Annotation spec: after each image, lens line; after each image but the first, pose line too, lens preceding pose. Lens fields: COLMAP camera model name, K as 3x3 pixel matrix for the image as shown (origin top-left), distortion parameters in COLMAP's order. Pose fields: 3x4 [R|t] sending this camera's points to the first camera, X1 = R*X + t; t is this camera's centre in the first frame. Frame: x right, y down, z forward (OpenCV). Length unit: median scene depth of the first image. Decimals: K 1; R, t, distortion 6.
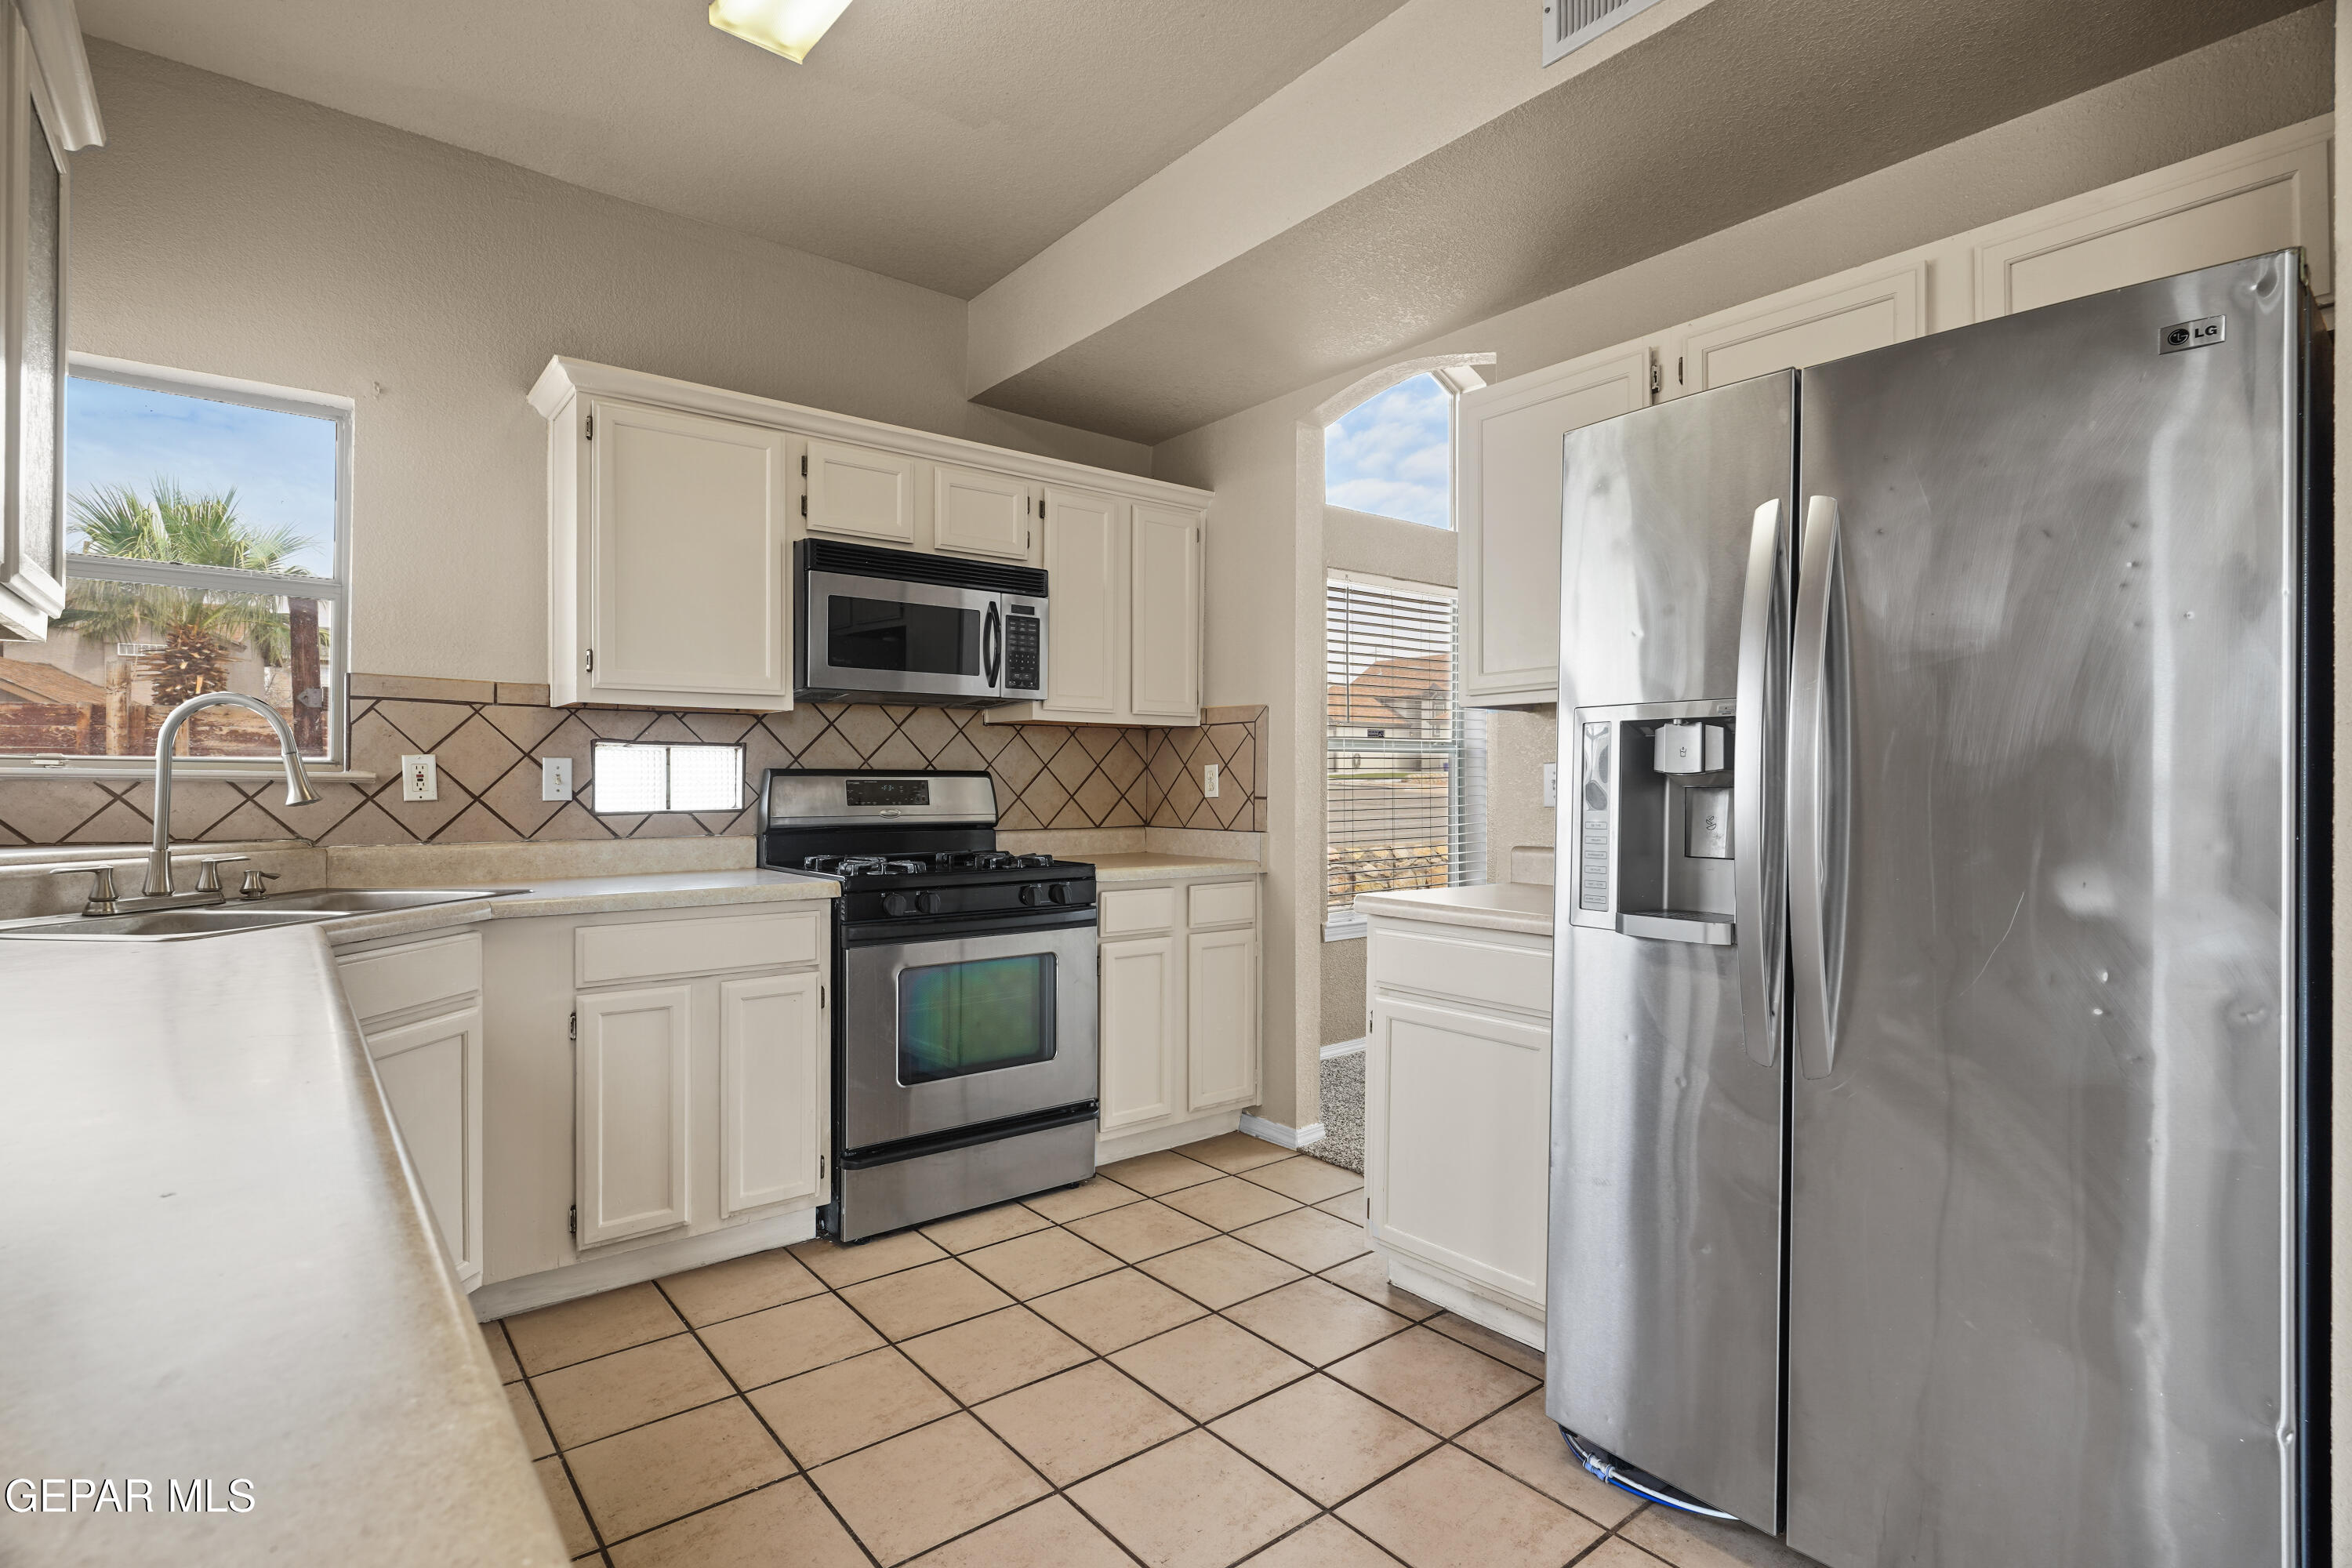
lens RADIAL K [[1127.8, 0, 1176.0], [0, 1127.8, 784.0], [0, 0, 1]] dist [-0.000382, 0.000054]
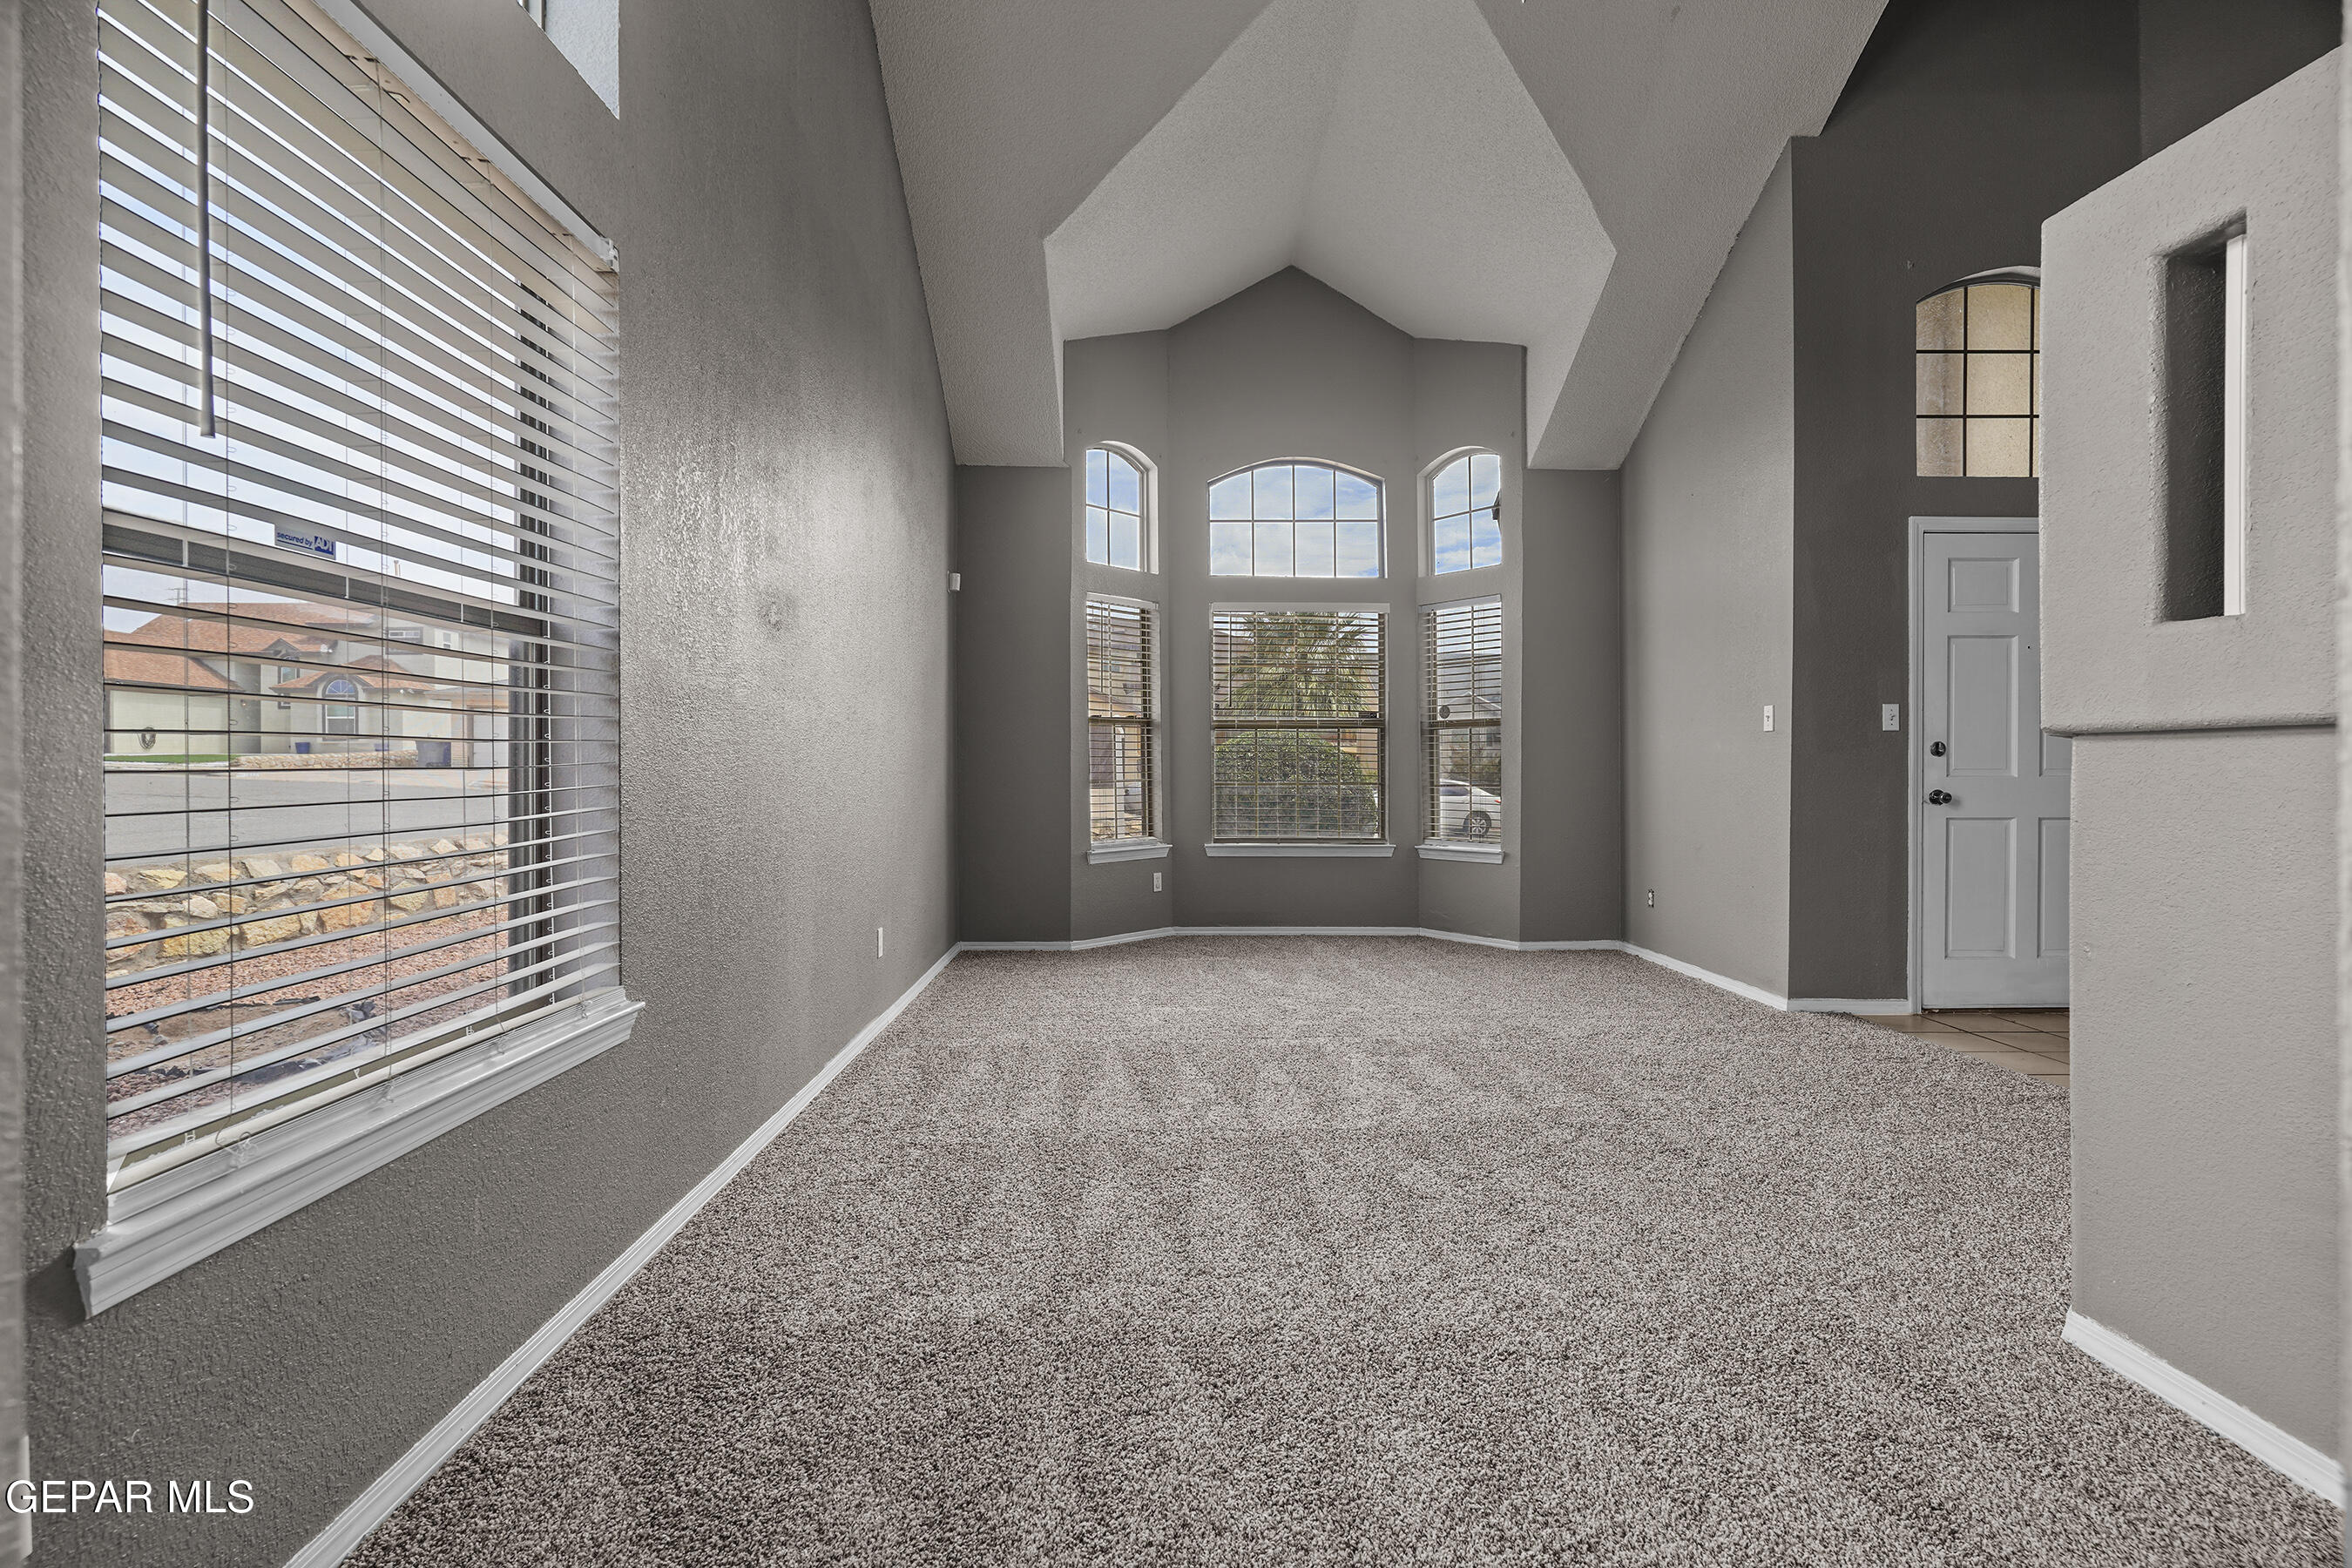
lens RADIAL K [[1127.8, 0, 1176.0], [0, 1127.8, 784.0], [0, 0, 1]] dist [-0.000382, 0.000054]
pose [[0.622972, -0.009196, 0.782190, 0.130004], [-0.000282, 0.999928, 0.011980, 0.031460], [-0.782244, -0.007683, 0.622924, 0.953390]]
